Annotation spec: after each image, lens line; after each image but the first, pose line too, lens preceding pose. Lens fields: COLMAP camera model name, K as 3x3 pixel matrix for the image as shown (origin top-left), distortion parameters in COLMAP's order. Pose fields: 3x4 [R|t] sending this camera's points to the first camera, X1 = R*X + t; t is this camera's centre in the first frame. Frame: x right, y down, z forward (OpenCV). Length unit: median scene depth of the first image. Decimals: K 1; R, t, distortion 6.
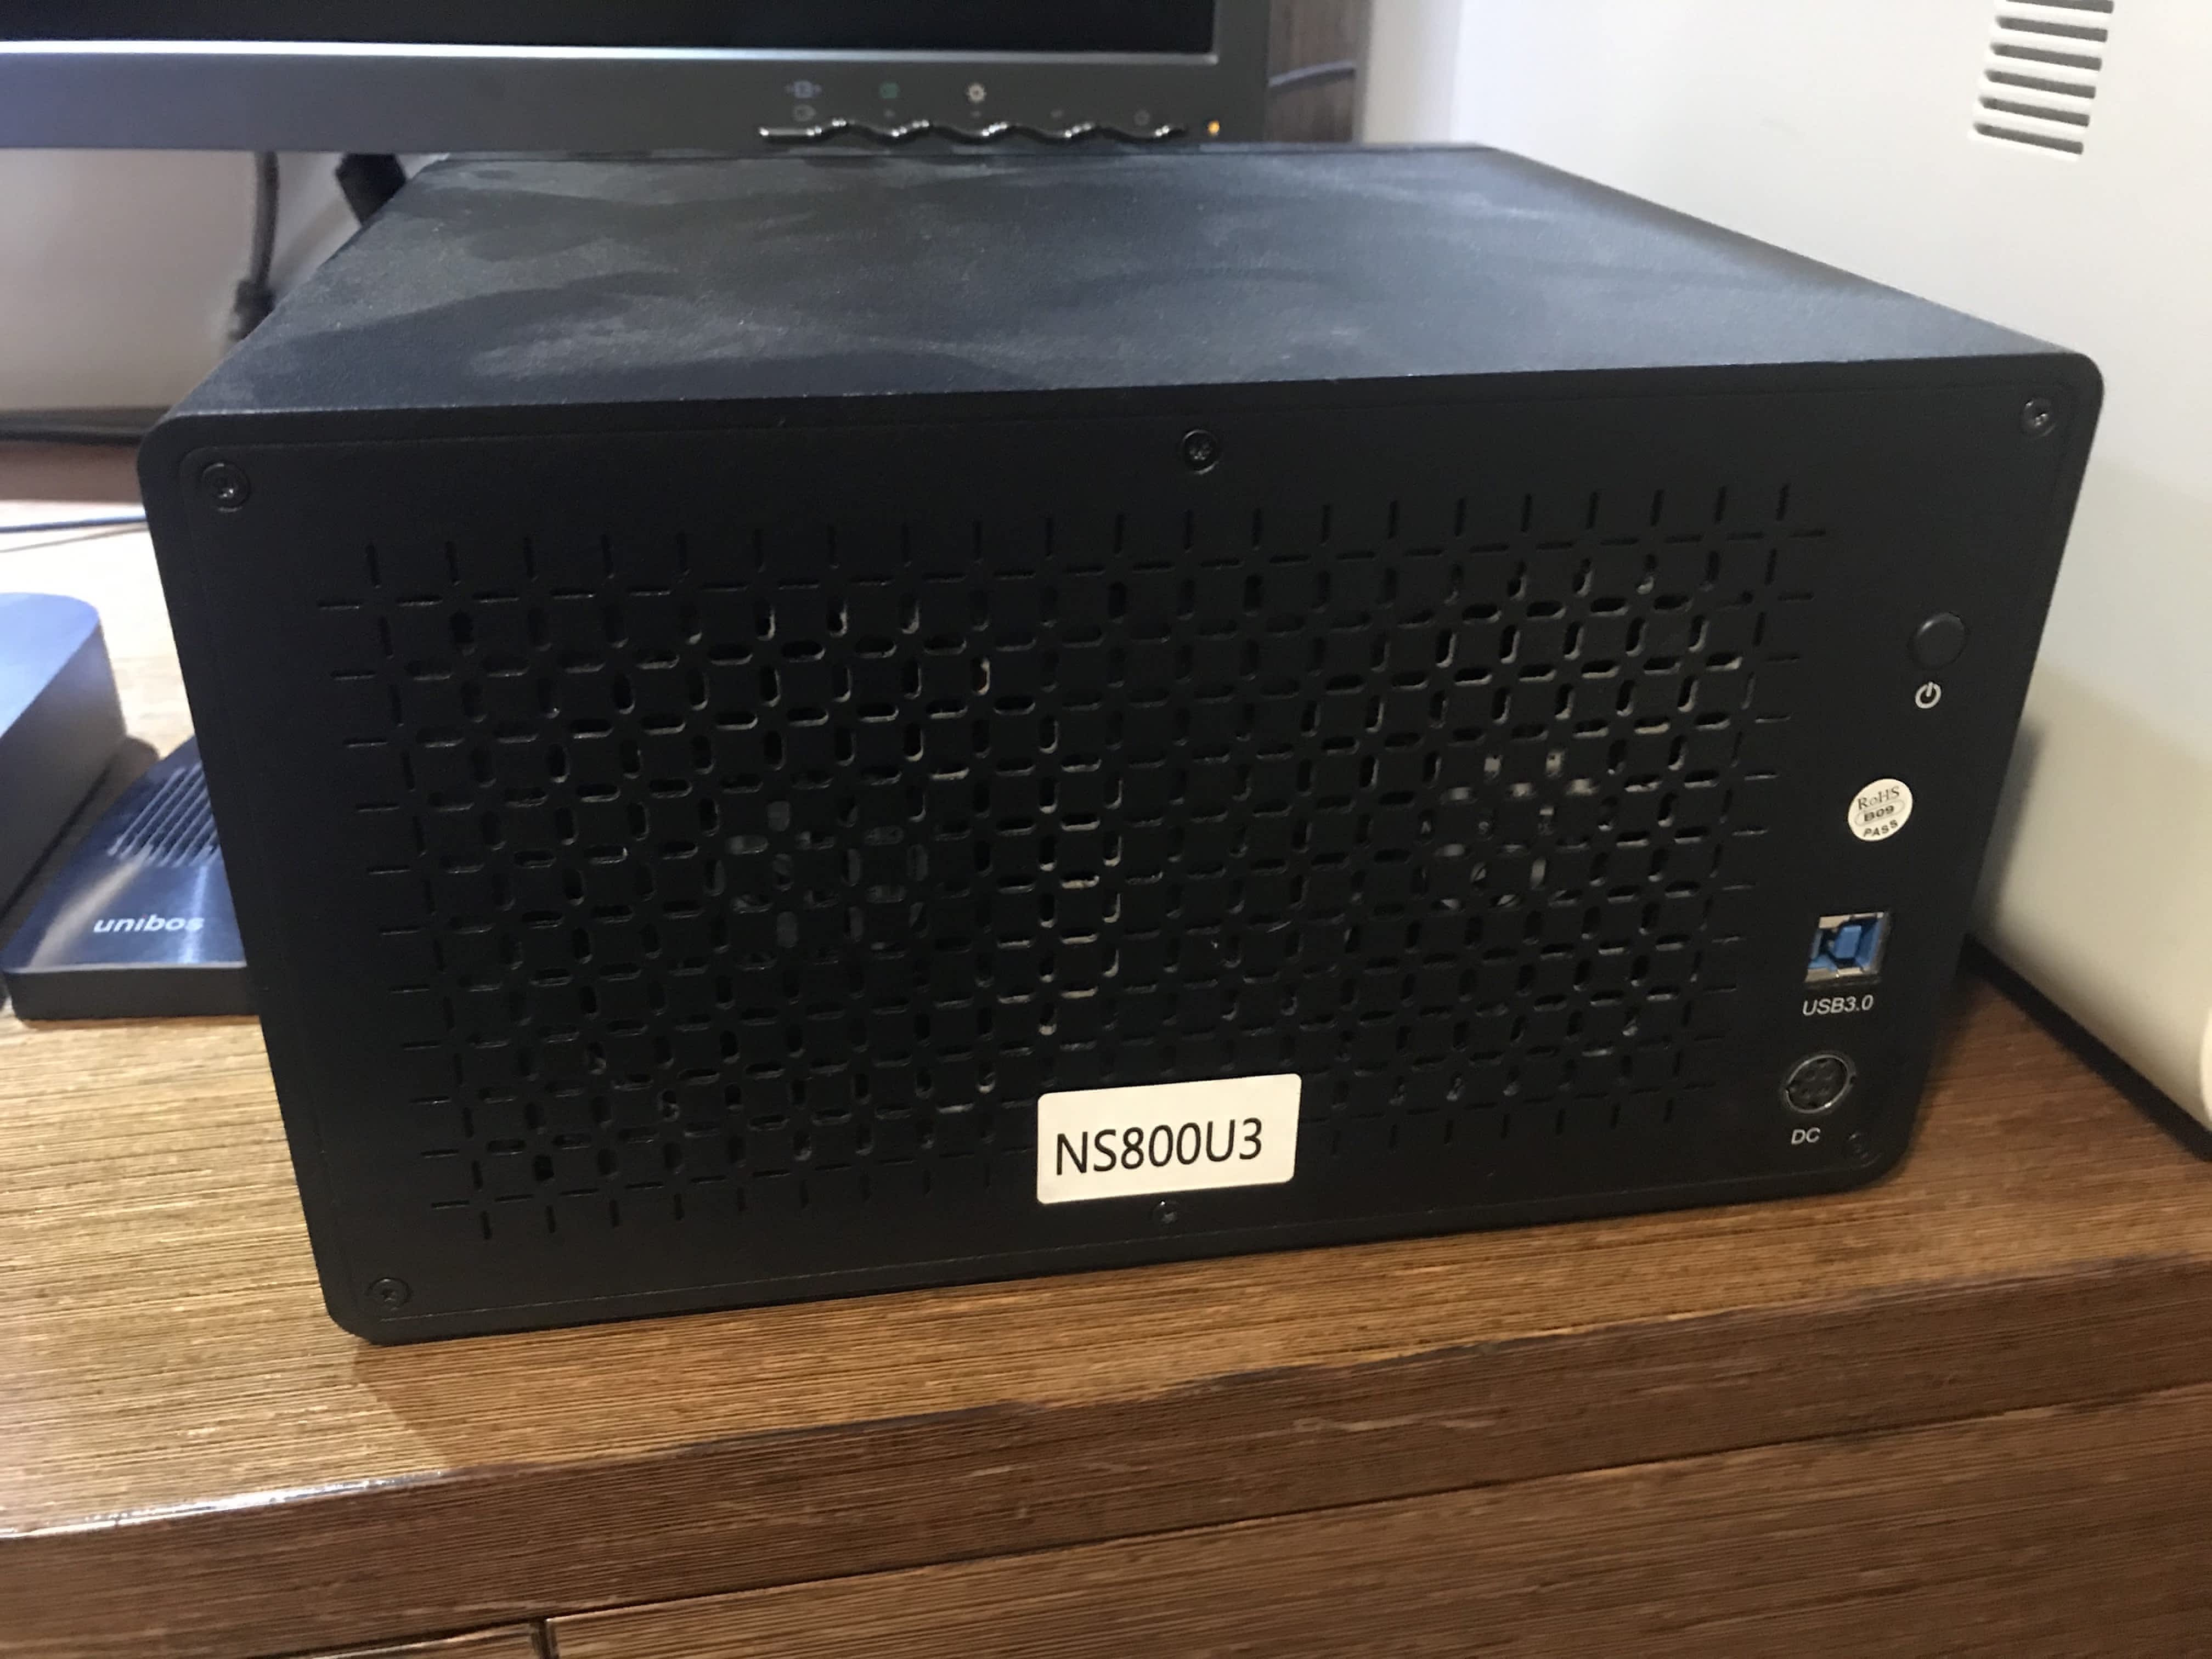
lens RADIAL K [[1849.6, 0, 1106.0], [0, 1849.6, 829.5], [0, 0, 1]] dist [0.003444, -0.002869]
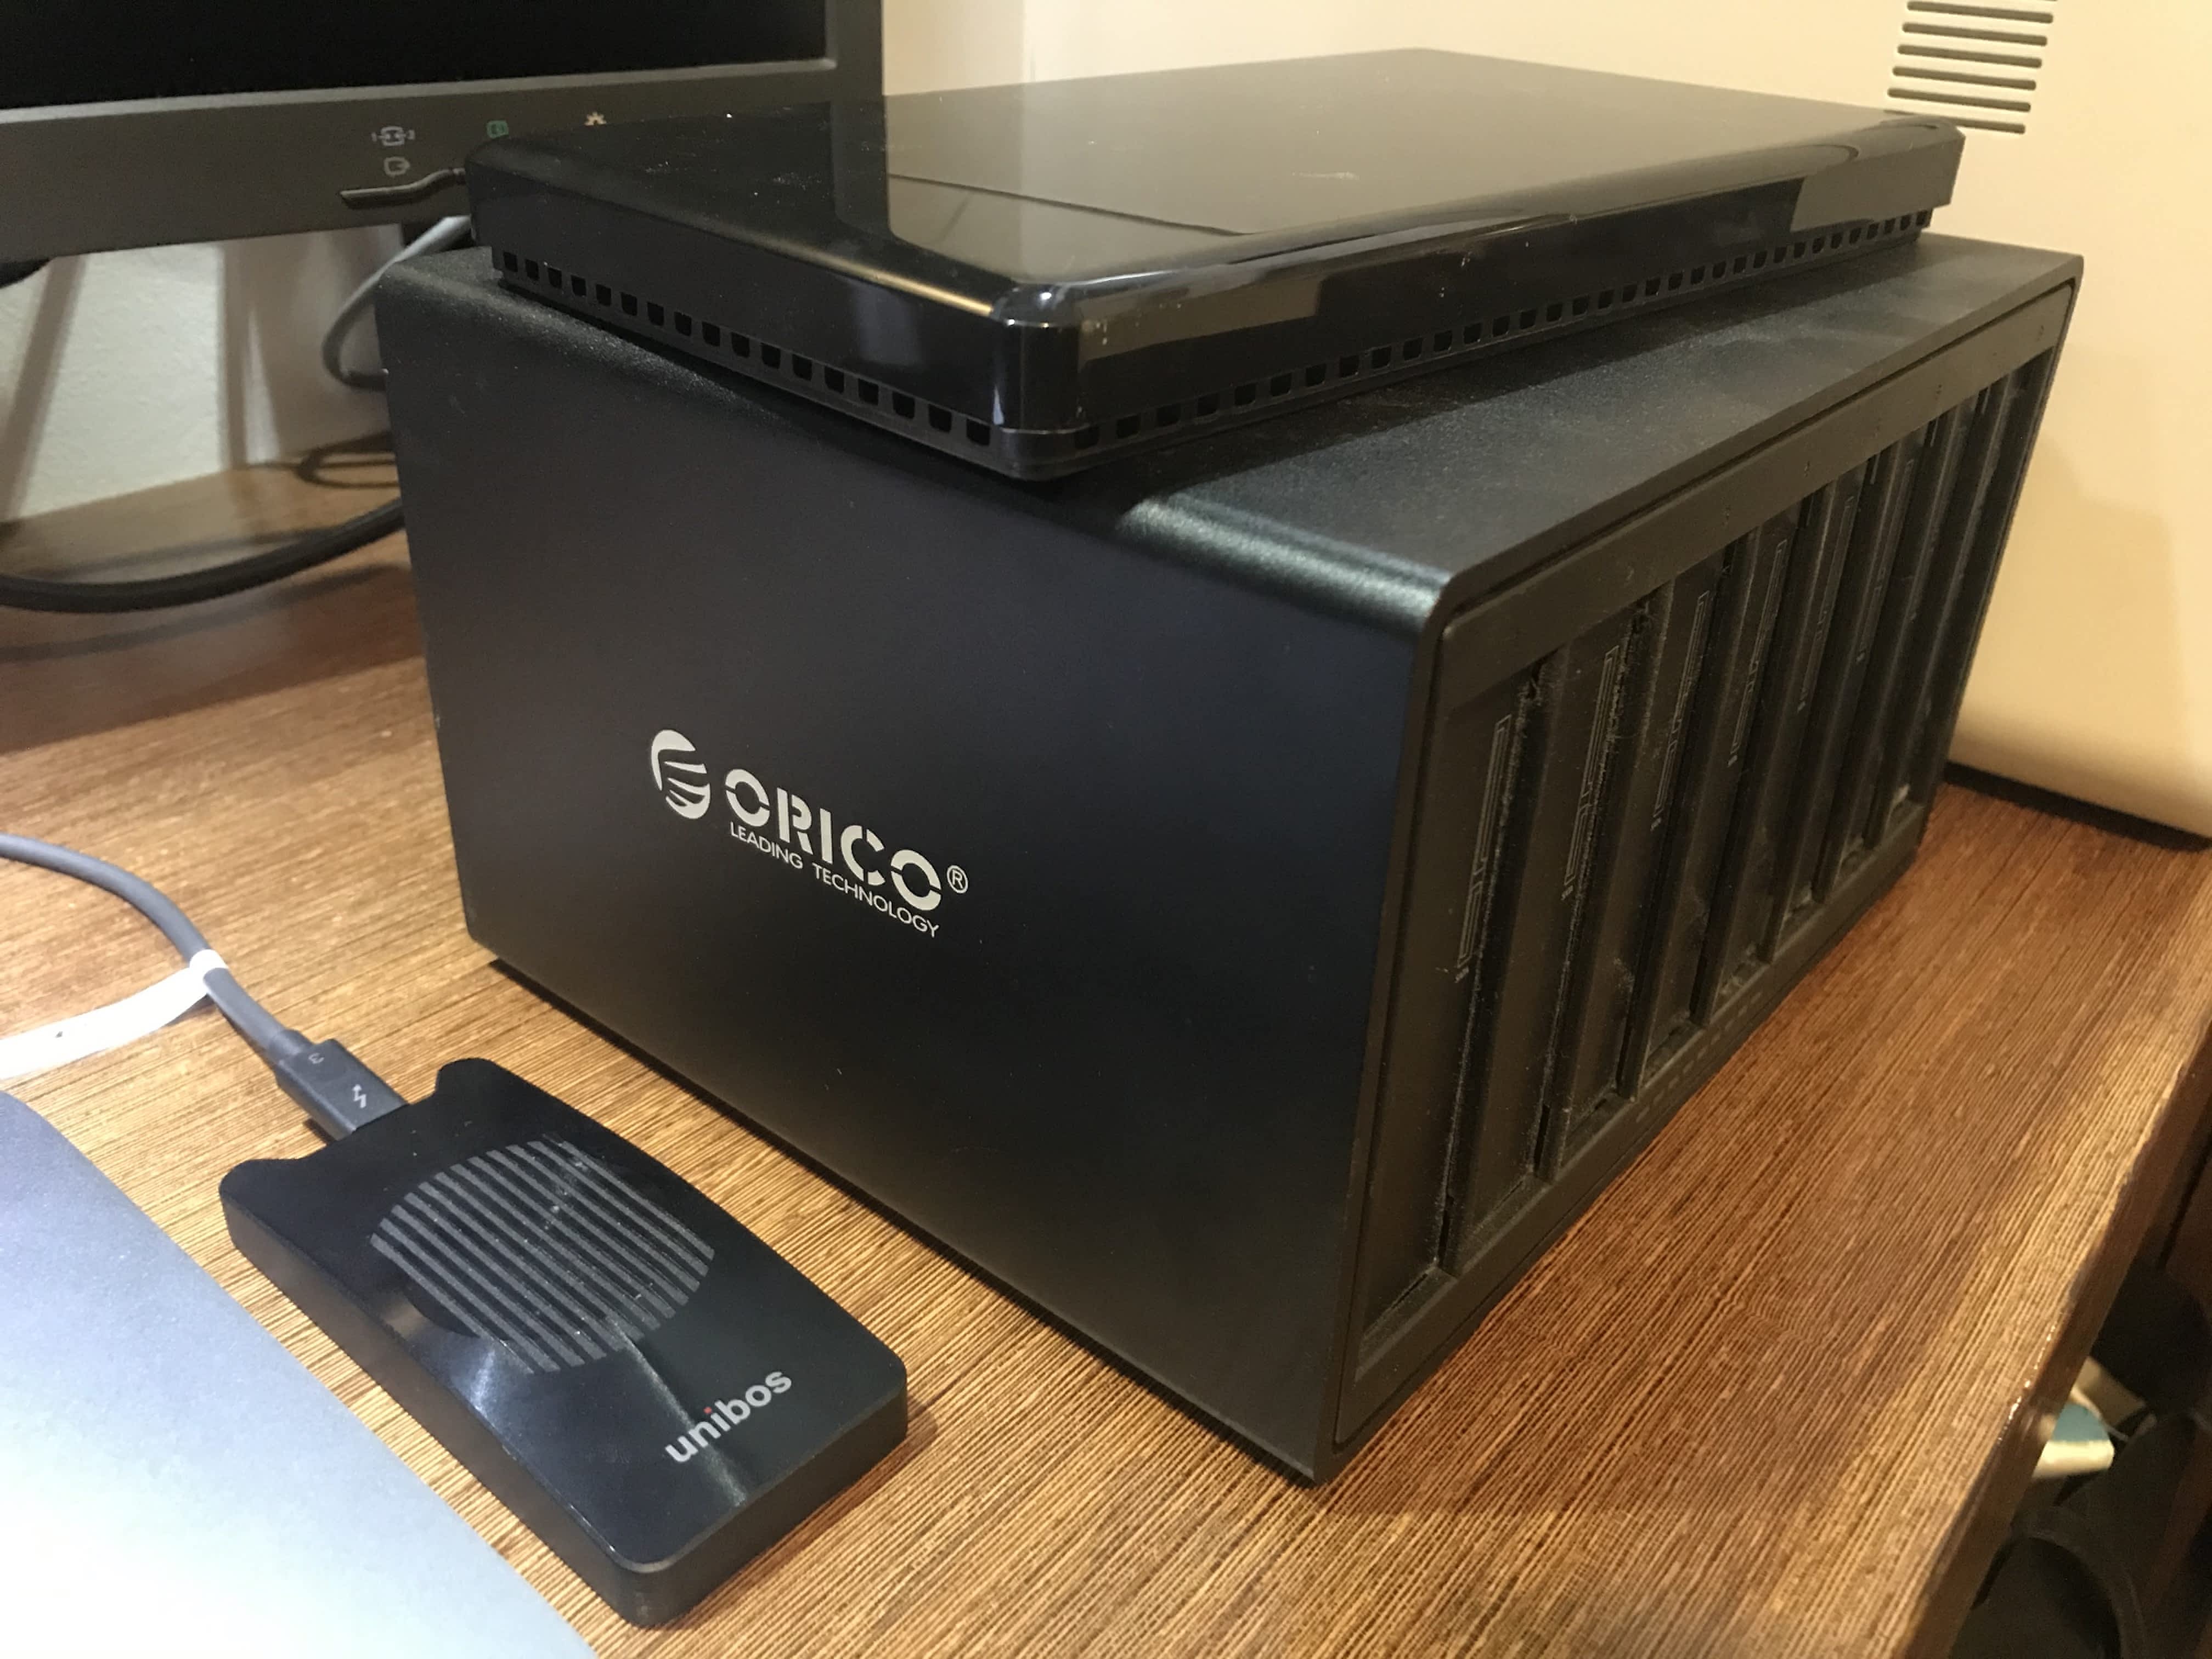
lens RADIAL K [[1849.6, 0, 1106.0], [0, 1849.6, 829.5], [0, 0, 1]] dist [0.003444, -0.002869]
pose [[0.762881, -0.300503, 0.572460, -0.714473], [0.274341, 0.952215, 0.134251, -0.217555], [-0.585448, 0.054632, 0.808867, 0.313281]]
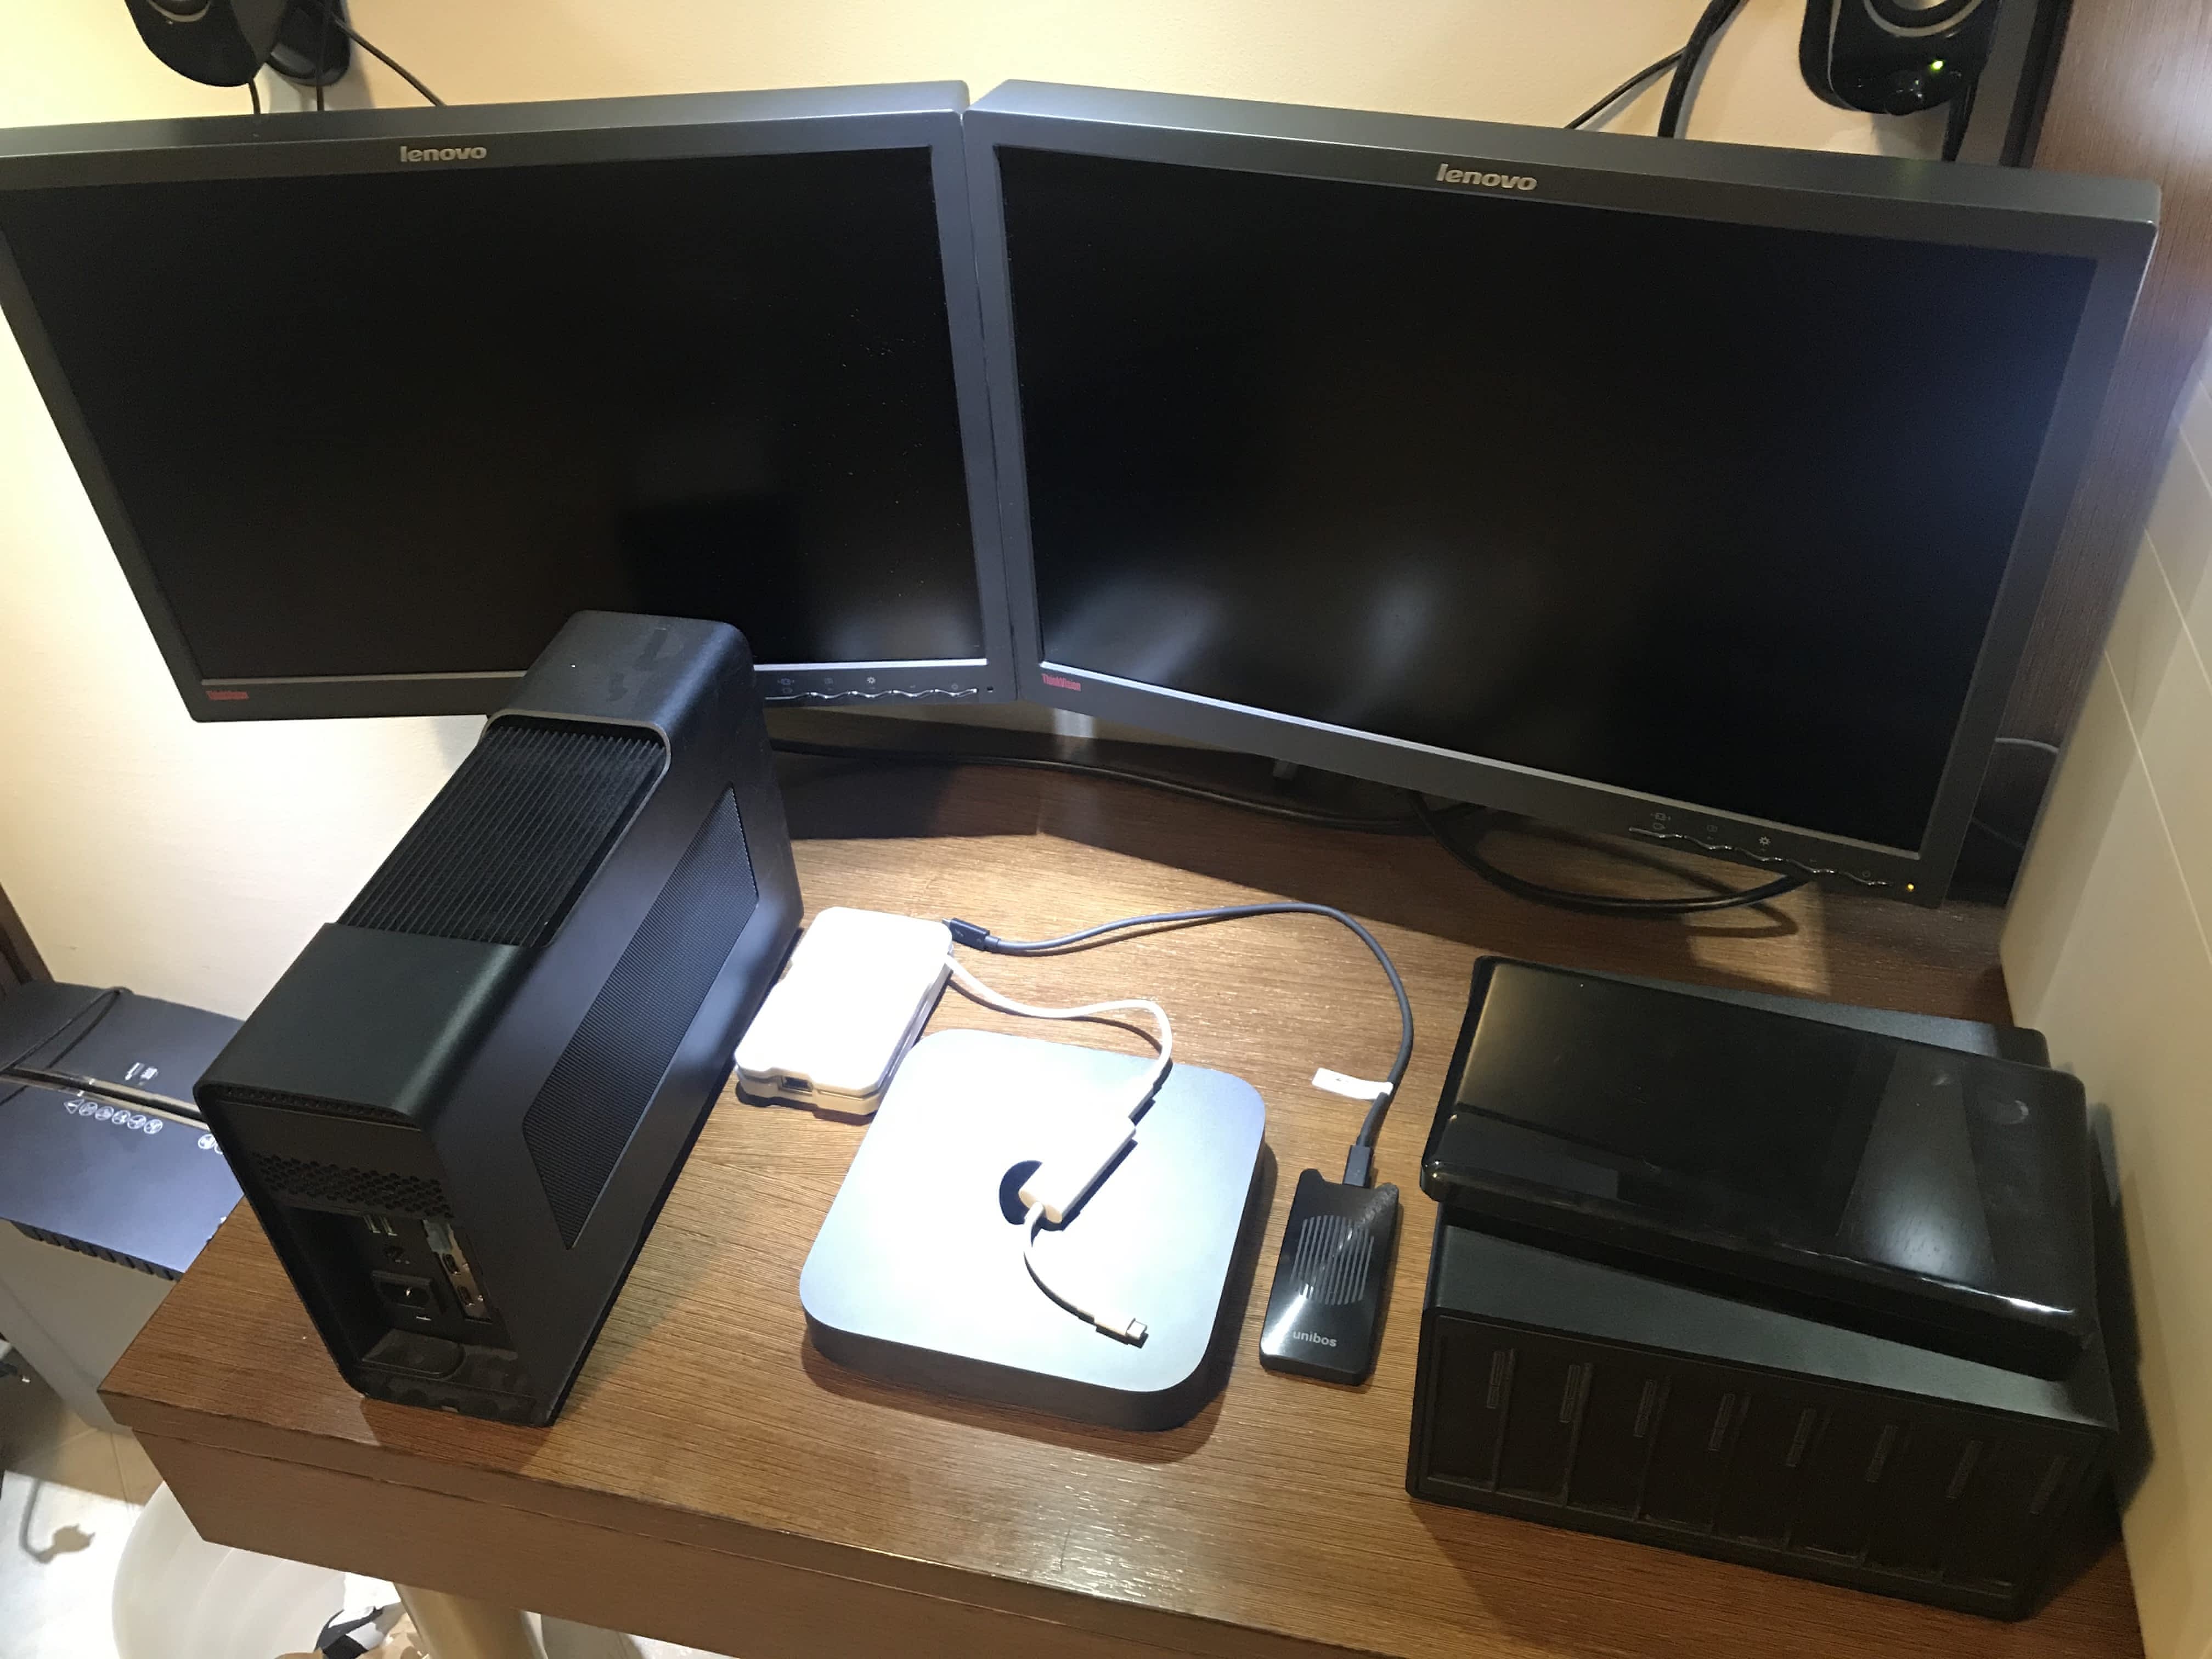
lens RADIAL K [[1825.4, 0, 1108.2], [0, 1825.4, 860.0], [0, 0, 1]] dist [0.107678, -0.143228]
pose [[0.912209, 0.211460, -0.350942, -0.023861], [-0.126413, 0.959995, 0.249857, -1.107862], [0.389737, -0.183558, 0.902447, -1.161783]]
